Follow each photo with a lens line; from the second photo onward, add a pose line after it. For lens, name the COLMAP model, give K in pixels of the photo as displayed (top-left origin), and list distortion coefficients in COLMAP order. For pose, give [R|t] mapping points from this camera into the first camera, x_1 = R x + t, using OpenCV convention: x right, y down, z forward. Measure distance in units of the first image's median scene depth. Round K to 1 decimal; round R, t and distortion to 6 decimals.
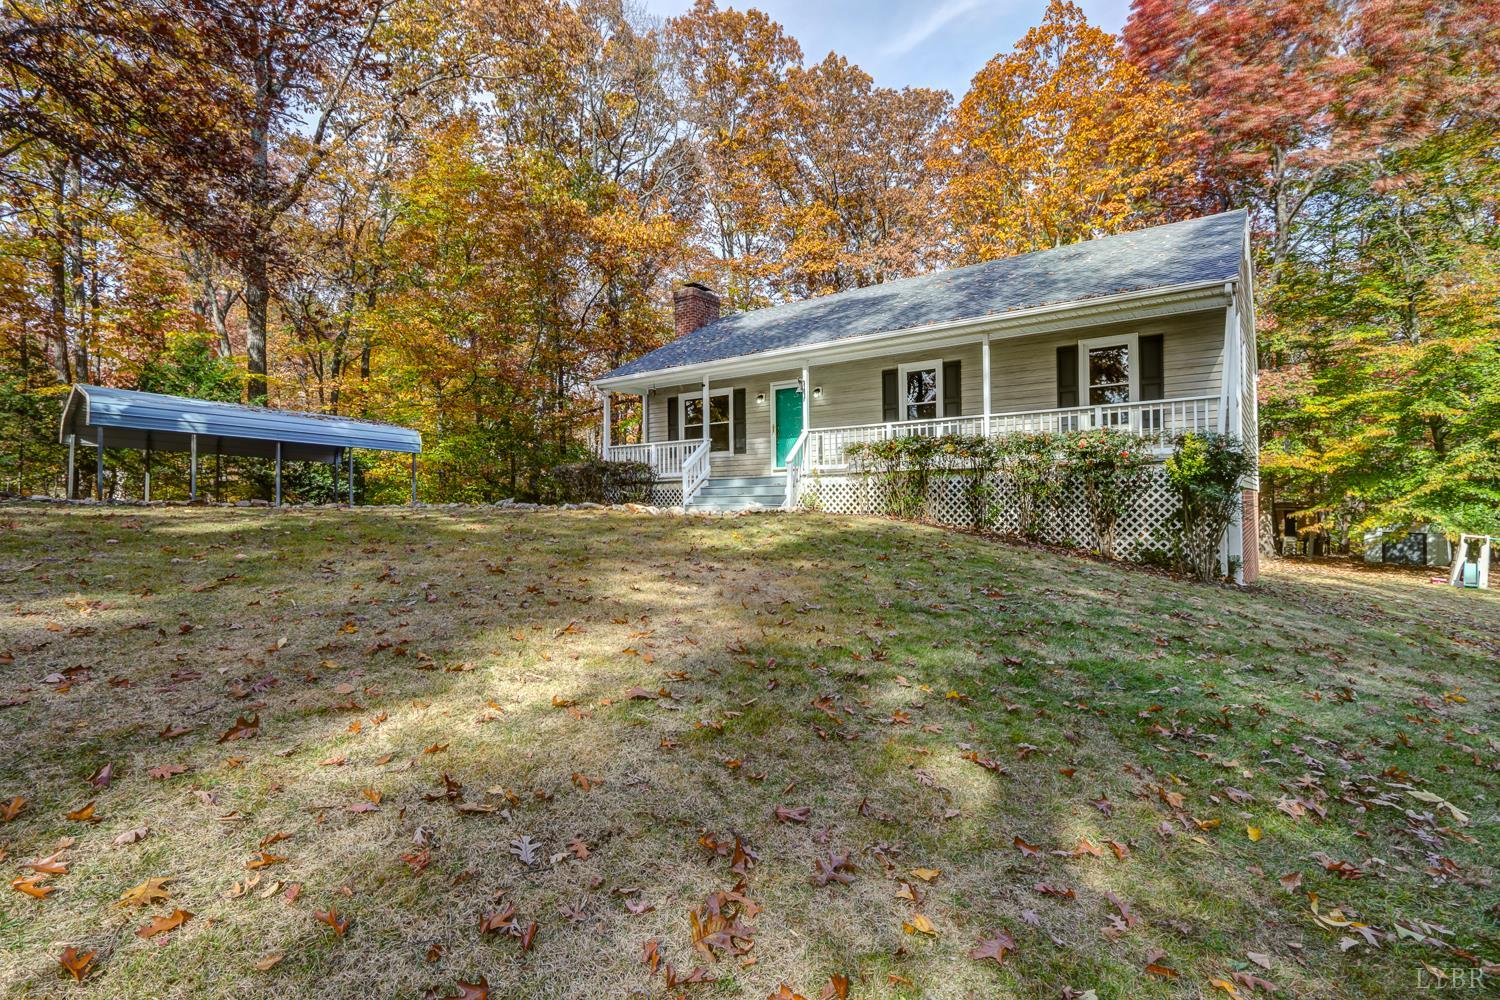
lens RADIAL K [[715.2, 0, 735.1], [0, 715.2, 476.3], [0, 0, 1]] dist [-0.015377, 0.000229]
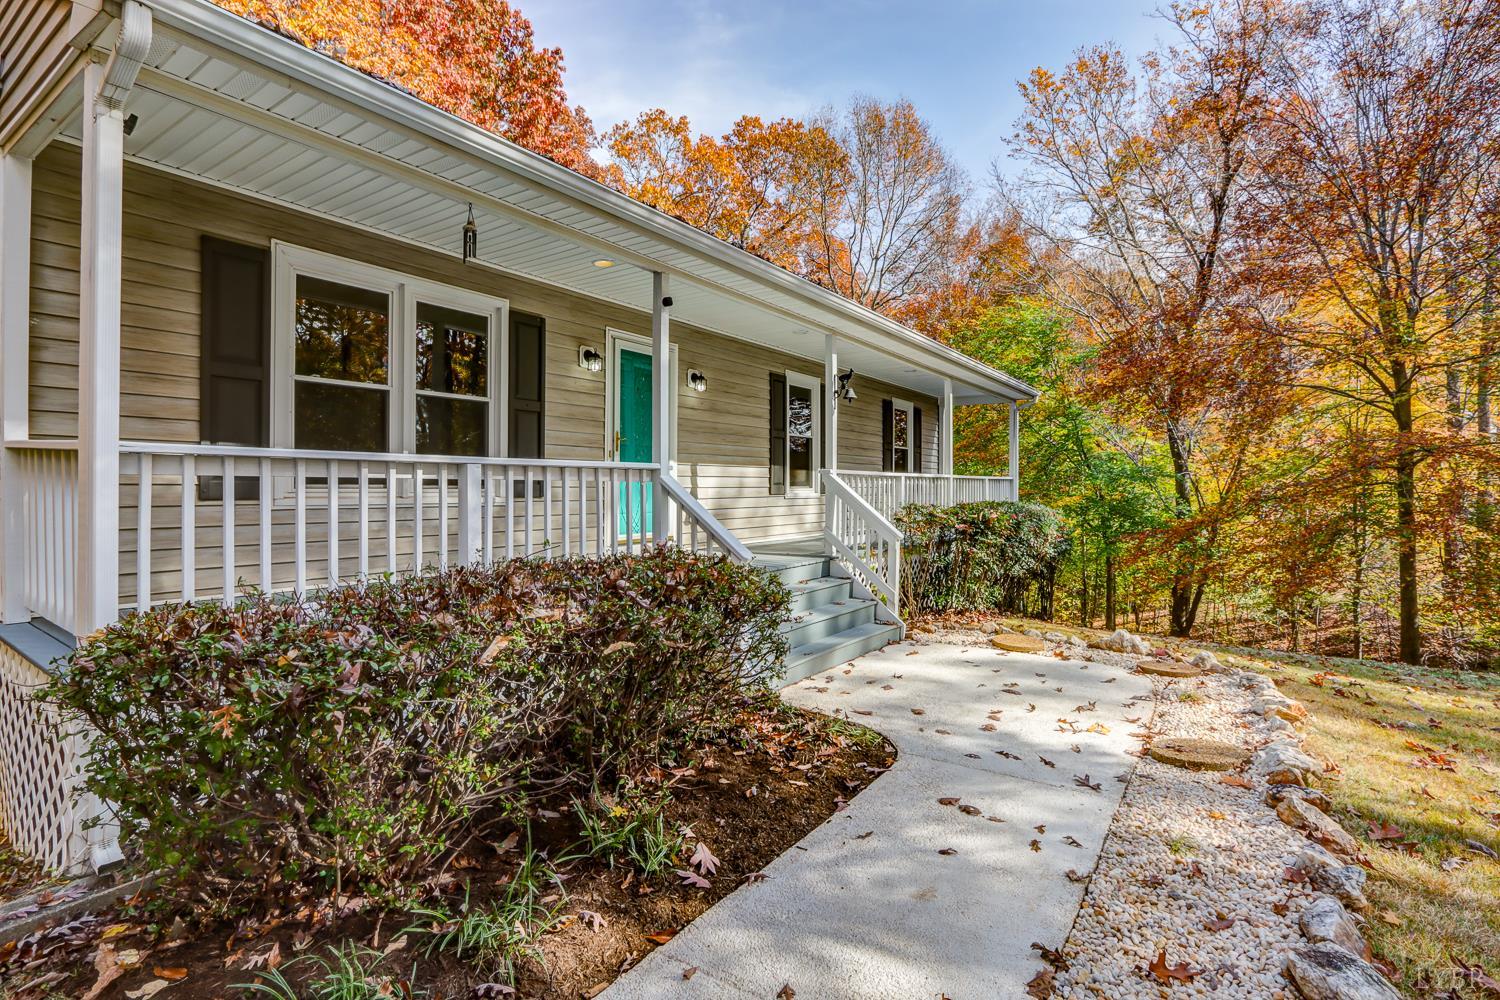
lens RADIAL K [[708.7, 0, 753.7], [0, 708.7, 505.0], [0, 0, 1]] dist [0.003070, 0.000326]
pose [[-0.005444, 0.029367, 0.999554, -0.334871], [0.019143, 0.999389, -0.029258, -0.020169], [-0.999802, 0.018975, -0.006003, 0.917332]]
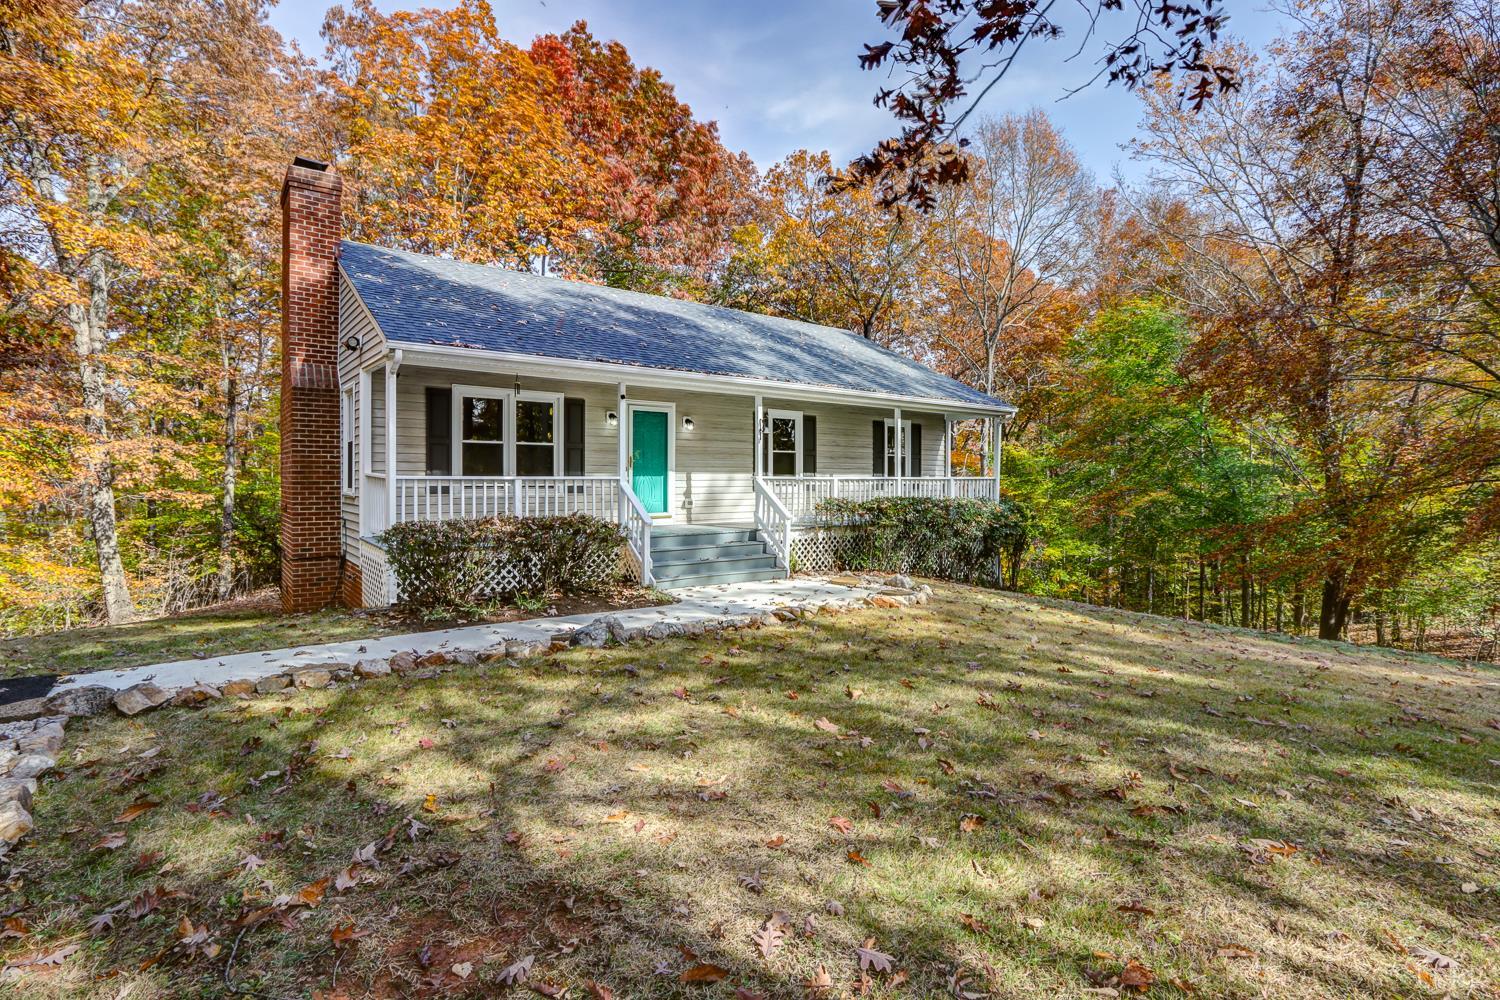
lens RADIAL K [[712.3, 0, 747.2], [0, 712.3, 496.7], [0, 0, 1]] dist [-0.001114, -0.000012]
pose [[0.282102, 0.036692, 0.958683, -0.583266], [0.008623, 0.999131, -0.040777, -0.004565], [-0.959346, 0.019770, 0.281540, 0.682510]]
